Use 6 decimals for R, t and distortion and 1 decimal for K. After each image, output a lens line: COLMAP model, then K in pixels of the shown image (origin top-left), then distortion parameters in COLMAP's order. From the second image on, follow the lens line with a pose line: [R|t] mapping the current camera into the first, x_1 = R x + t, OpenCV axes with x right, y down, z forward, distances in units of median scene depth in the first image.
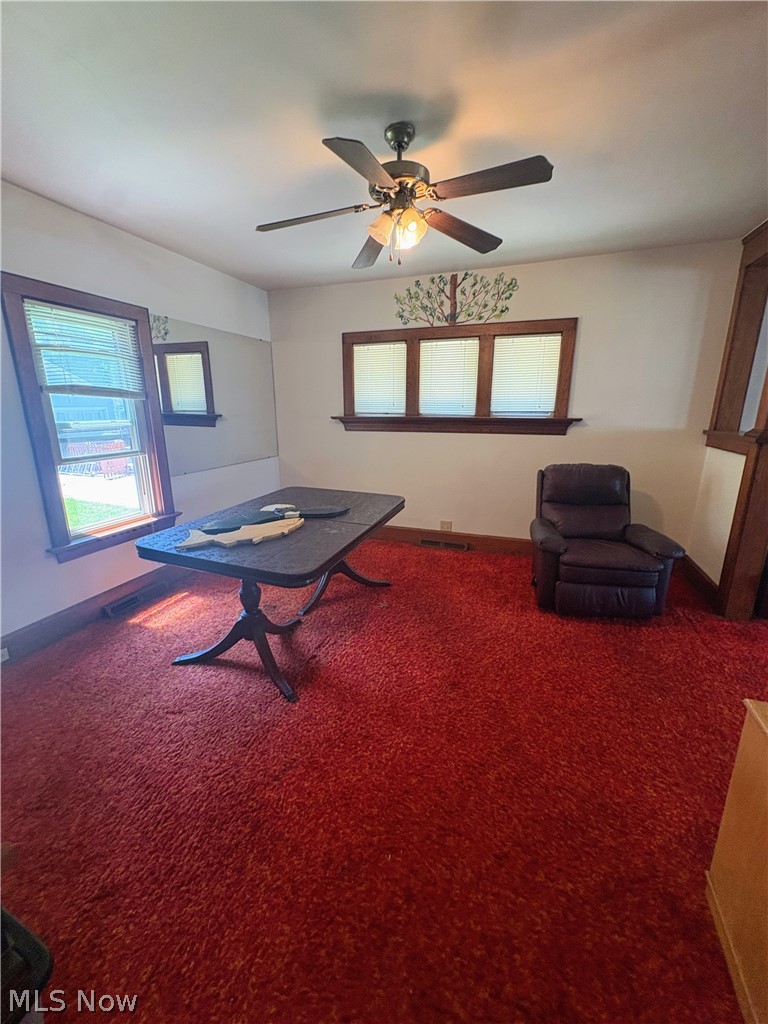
lens RADIAL K [[408.8, 0, 385.5], [0, 408.8, 511.1], [0, 0, 1]] dist [0.000577, -0.000064]
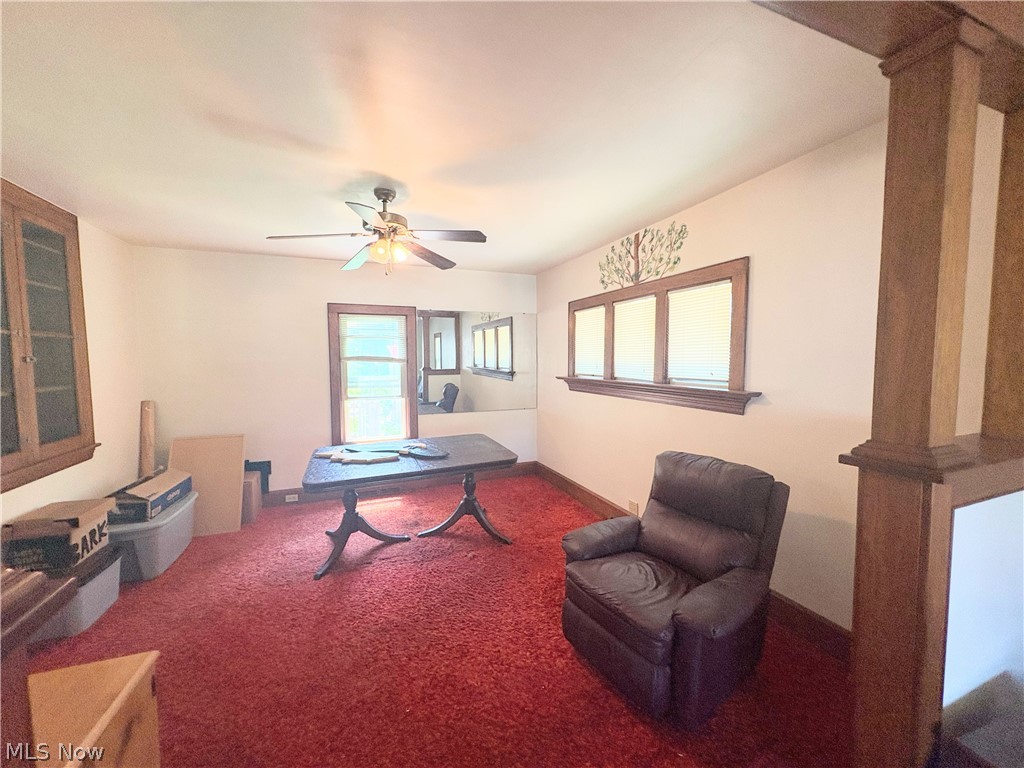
lens RADIAL K [[408.8, 0, 512.0], [0, 408.8, 386.1], [0, 0, 1]] dist [0.000577, -0.000064]
pose [[0.662640, 0.050297, -0.747248, 0.686457], [-0.185303, 0.977731, -0.098511, -0.091640], [0.725652, 0.203745, 0.657204, 0.245808]]
